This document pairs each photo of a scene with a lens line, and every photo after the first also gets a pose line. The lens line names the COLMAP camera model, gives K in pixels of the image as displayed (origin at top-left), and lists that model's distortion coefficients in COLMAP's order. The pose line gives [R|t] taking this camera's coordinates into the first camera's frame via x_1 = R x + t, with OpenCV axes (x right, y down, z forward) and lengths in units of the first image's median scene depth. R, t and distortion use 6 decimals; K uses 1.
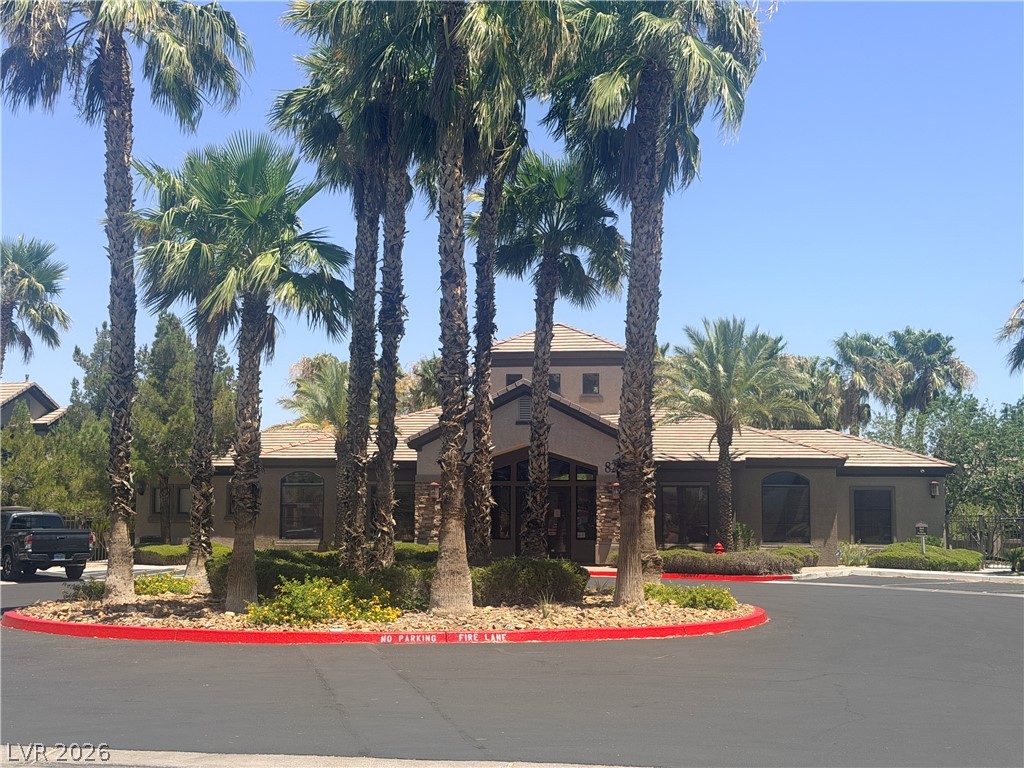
lens RADIAL K [[1416.4, 0, 513.5], [0, 1416.4, 383.5], [0, 0, 1]] dist [0.126177, 0.000000]
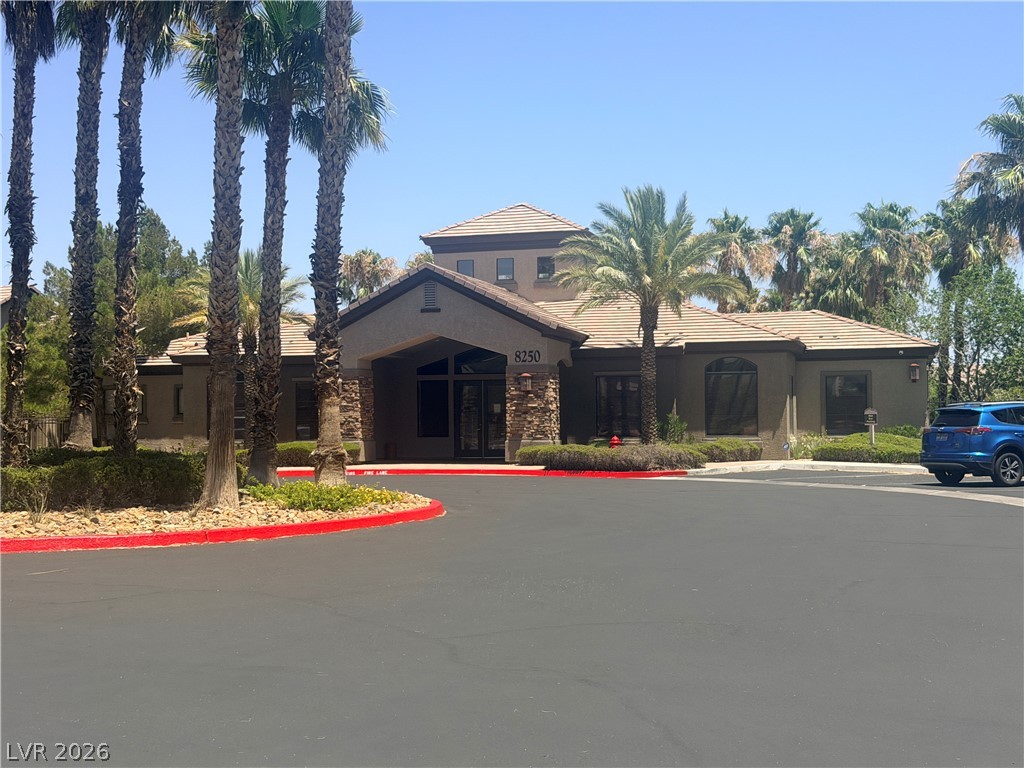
lens RADIAL K [[1416.4, 0, 511.1], [0, 1416.4, 386.5], [0, 0, 1]] dist [0.126177, 0.000000]
pose [[0.989719, -0.019577, -0.141681, 0.190674], [0.029525, 0.997217, 0.068455, 0.015700], [0.139947, -0.071935, 0.987543, 0.096553]]
